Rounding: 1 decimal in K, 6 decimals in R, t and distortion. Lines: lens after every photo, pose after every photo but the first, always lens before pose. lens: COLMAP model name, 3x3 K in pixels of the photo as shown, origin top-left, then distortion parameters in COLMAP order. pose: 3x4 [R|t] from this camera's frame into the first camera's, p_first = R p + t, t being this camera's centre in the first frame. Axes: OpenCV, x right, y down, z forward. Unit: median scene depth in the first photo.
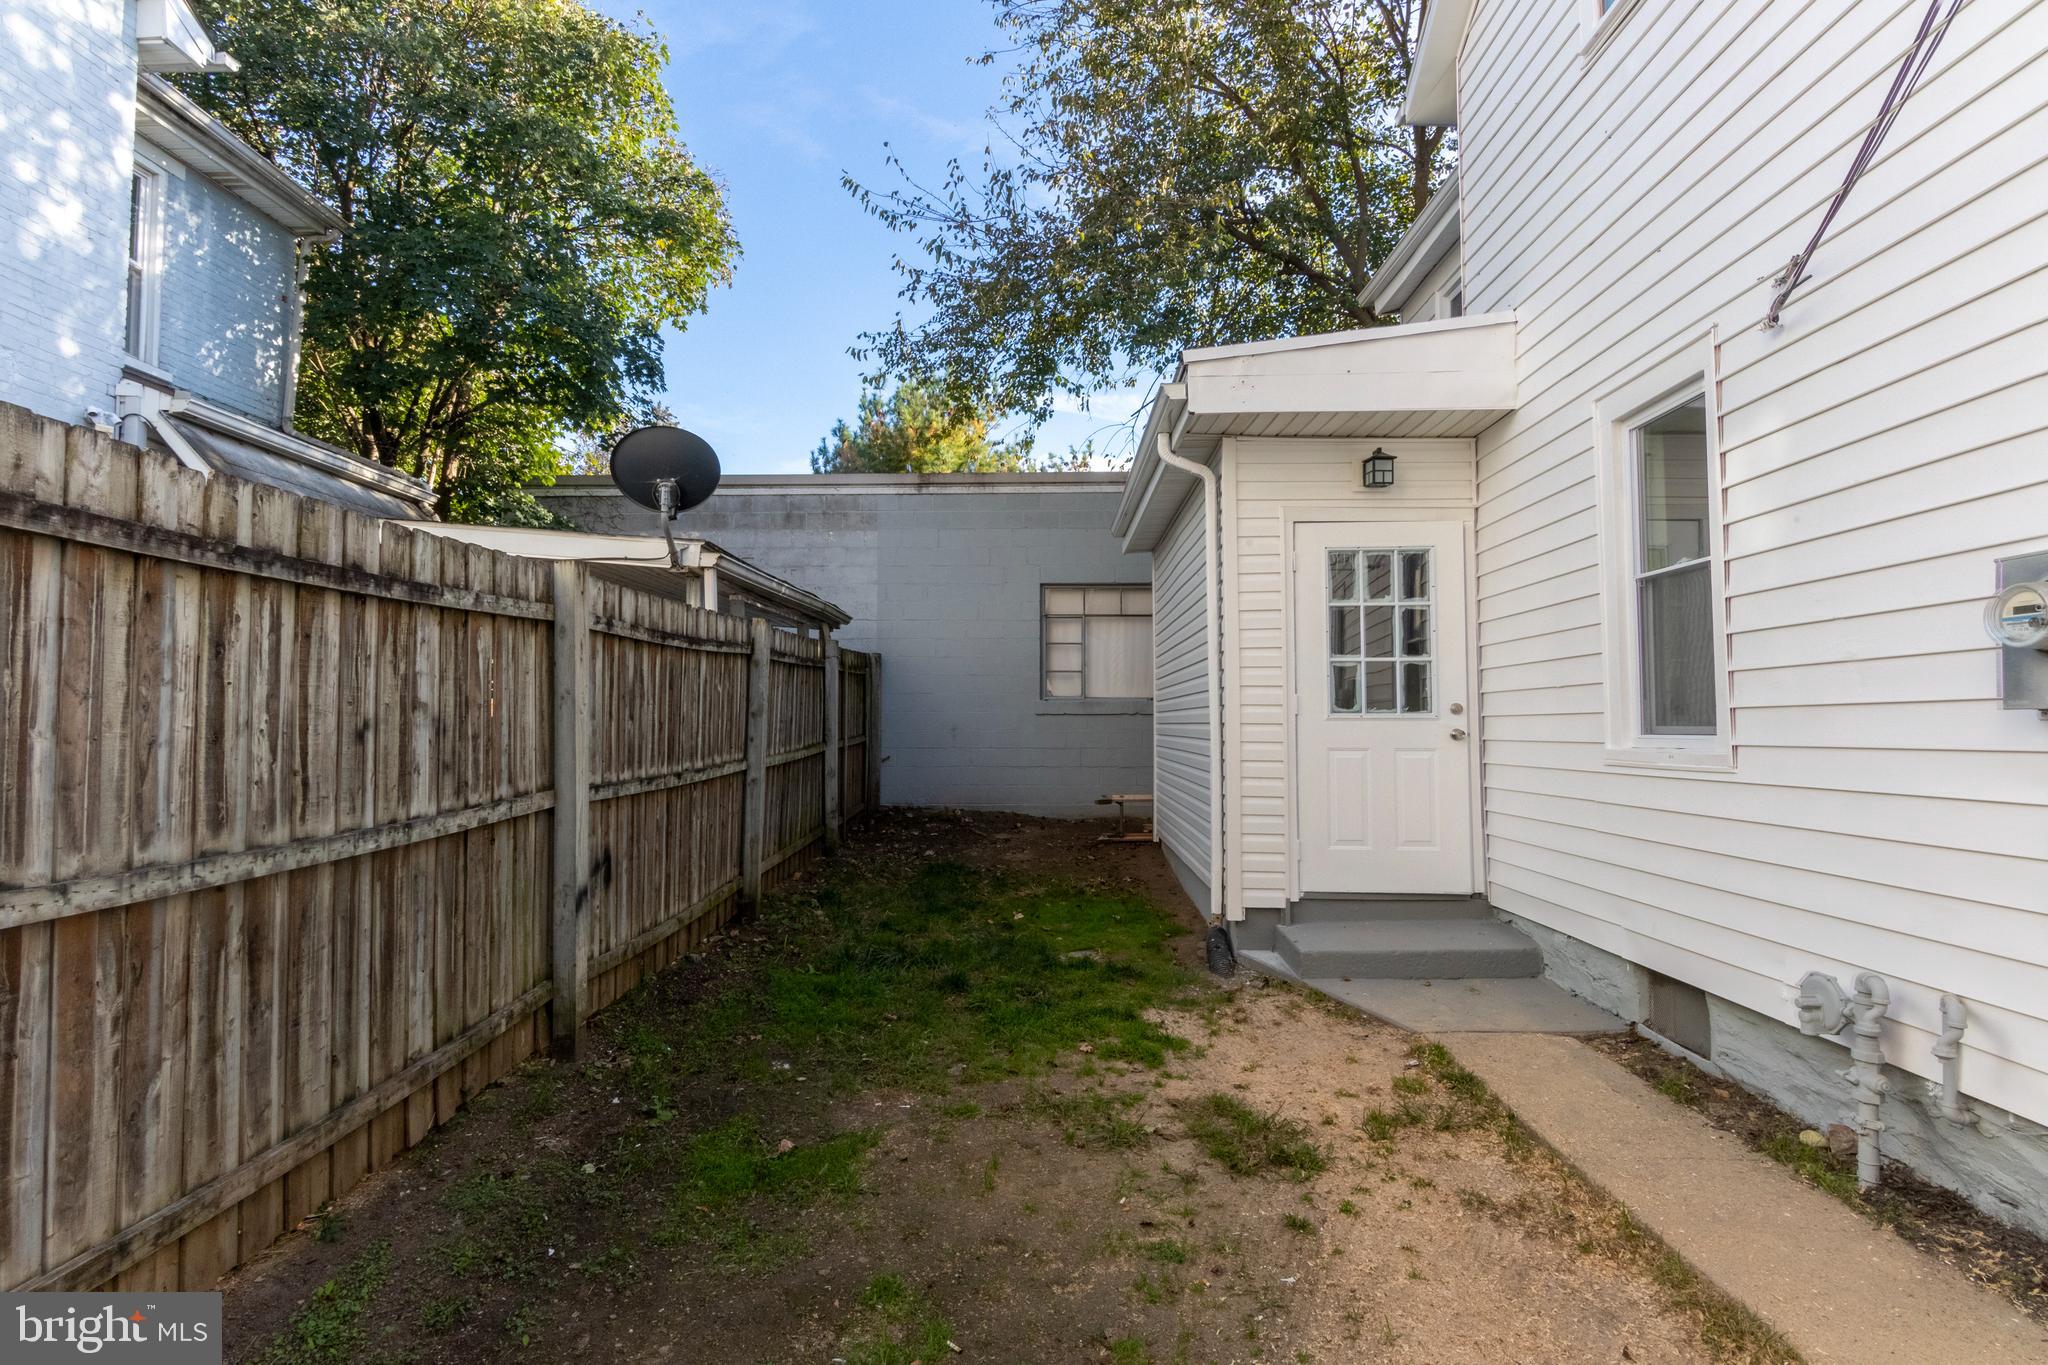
lens RADIAL K [[1011.0, 0, 1022.4], [0, 1011.0, 675.6], [0, 0, 1]] dist [0.000438, -0.000449]
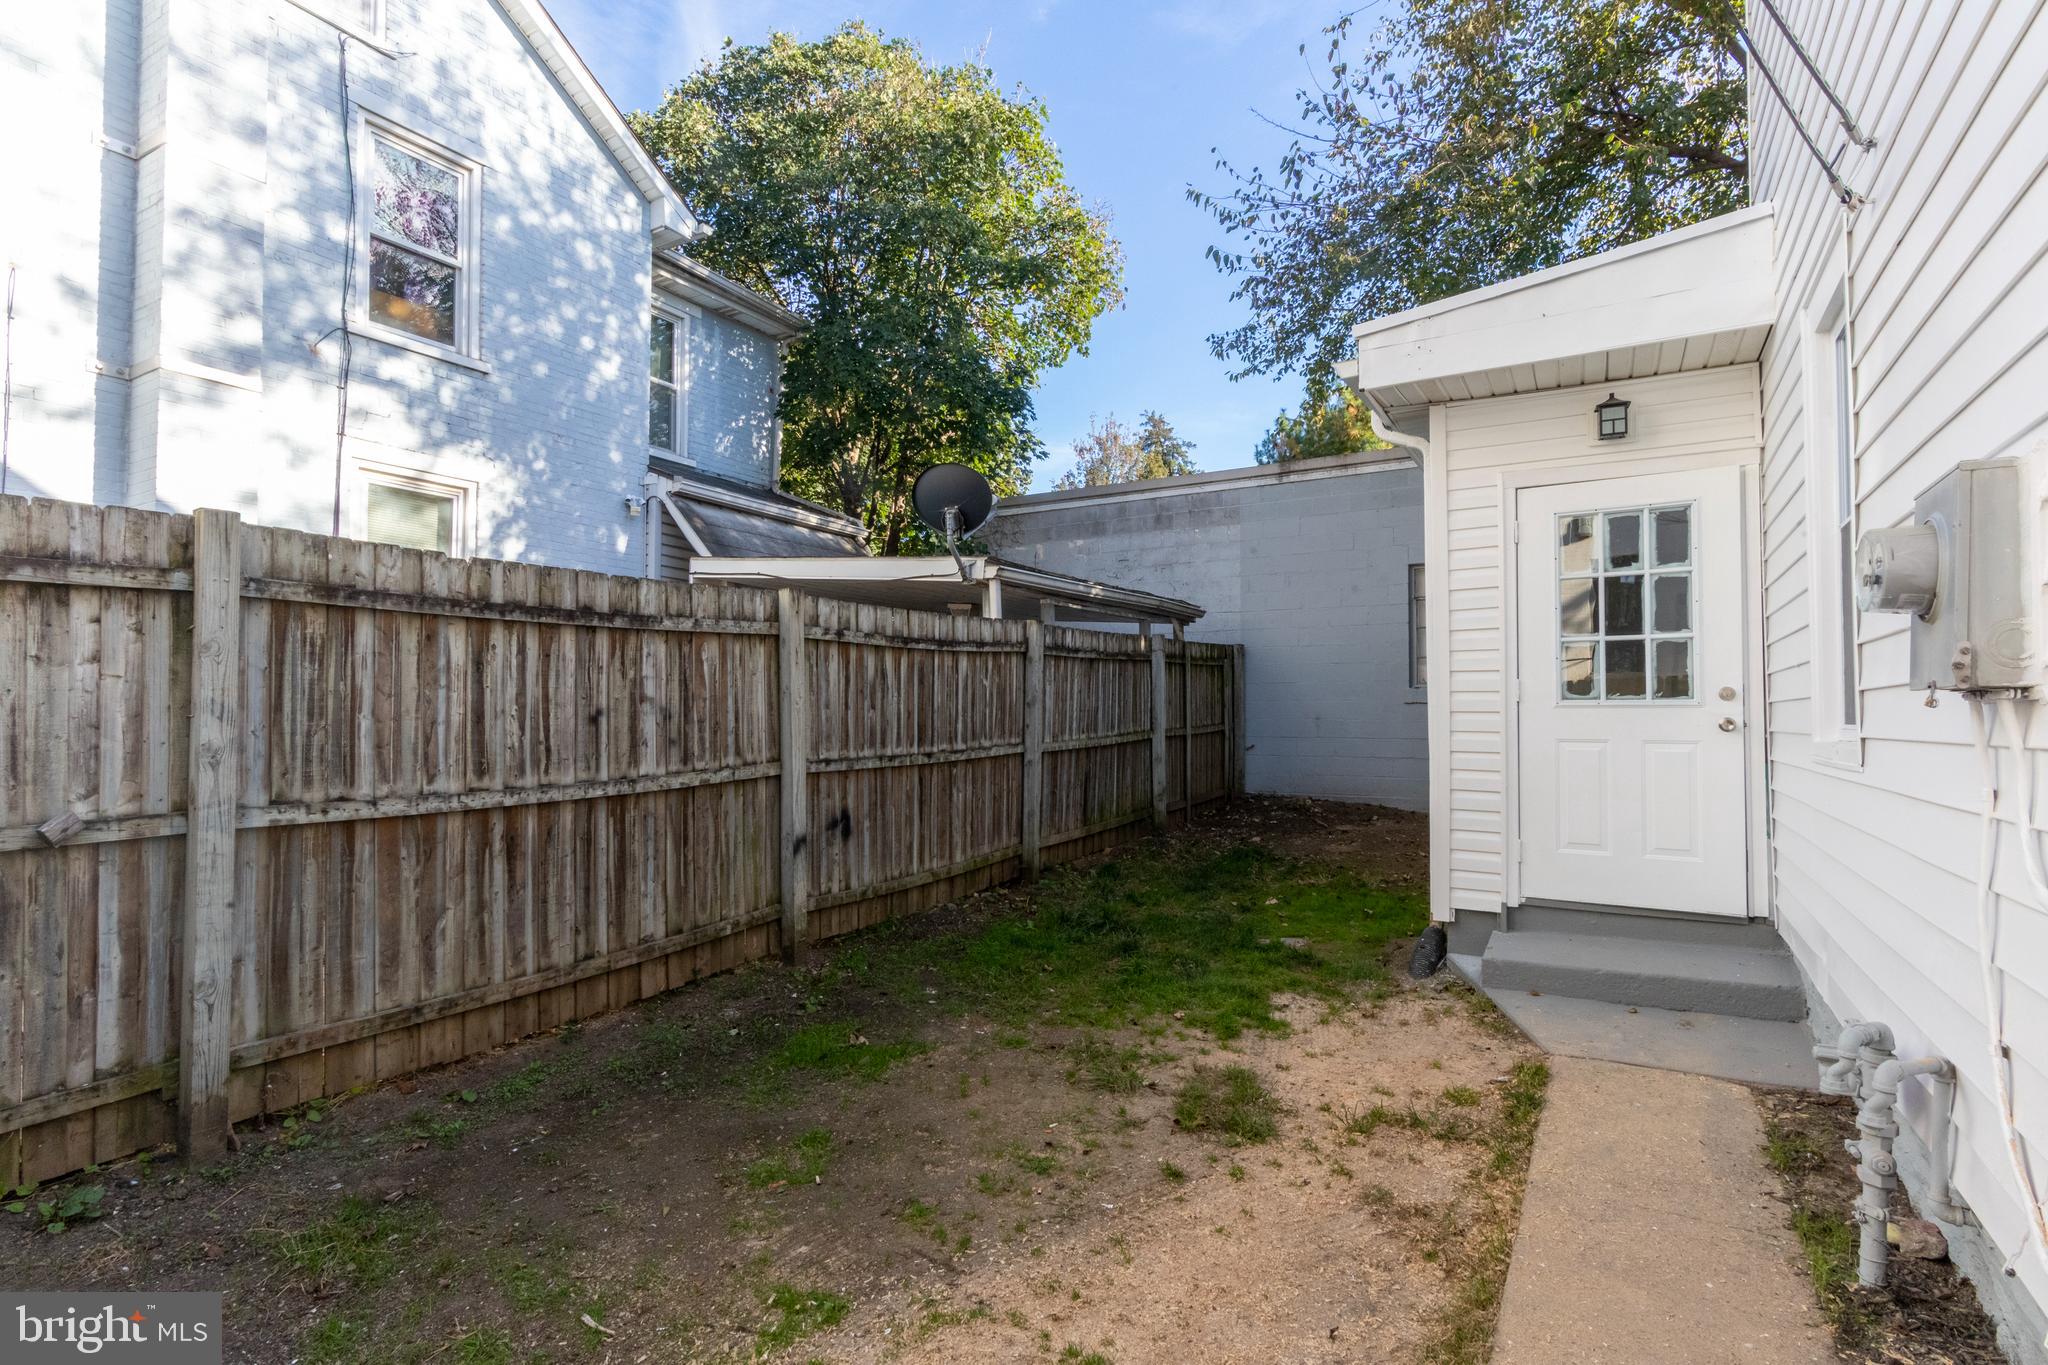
lens RADIAL K [[1011.5, 0, 1024.0], [0, 1011.5, 682.5], [0, 0, 1]] dist [-0.000290, -0.000486]
pose [[0.875980, -0.015152, -0.482109, 0.459998], [0.023162, 0.999675, 0.010665, 0.002022], [0.481790, -0.020509, 0.876046, -0.009790]]
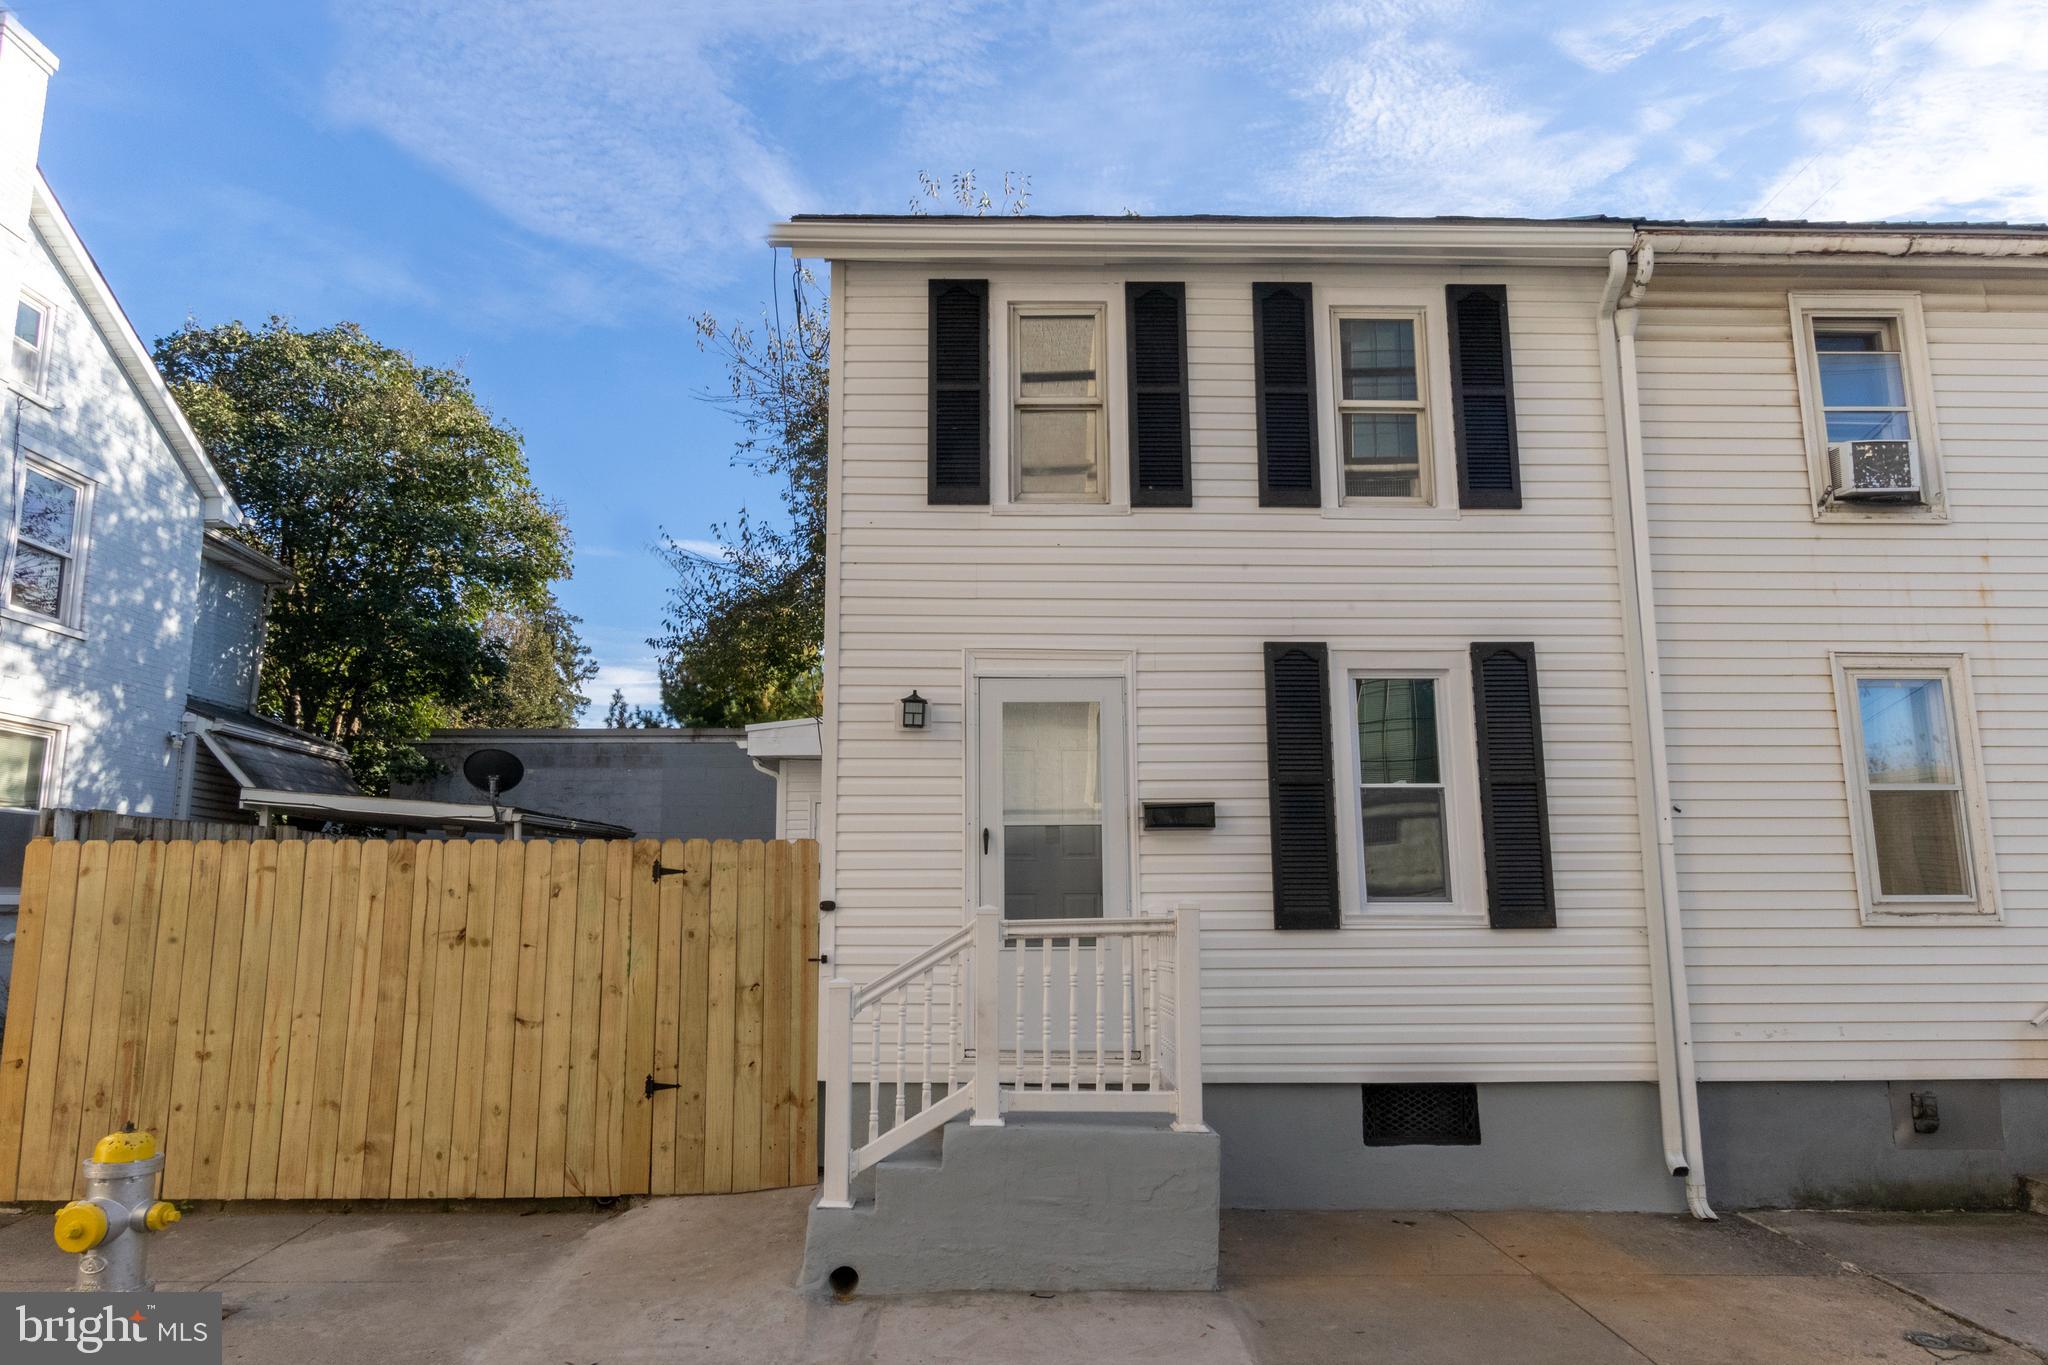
lens RADIAL K [[1126.6, 0, 1012.8], [0, 1126.6, 737.2], [0, 0, 1]] dist [-0.000735, -0.001418]
pose [[0.998594, 0.002625, 0.052936, 0.781322], [0.002581, 0.995180, -0.098036, -0.091199], [-0.052938, 0.098035, 0.993774, -1.780649]]
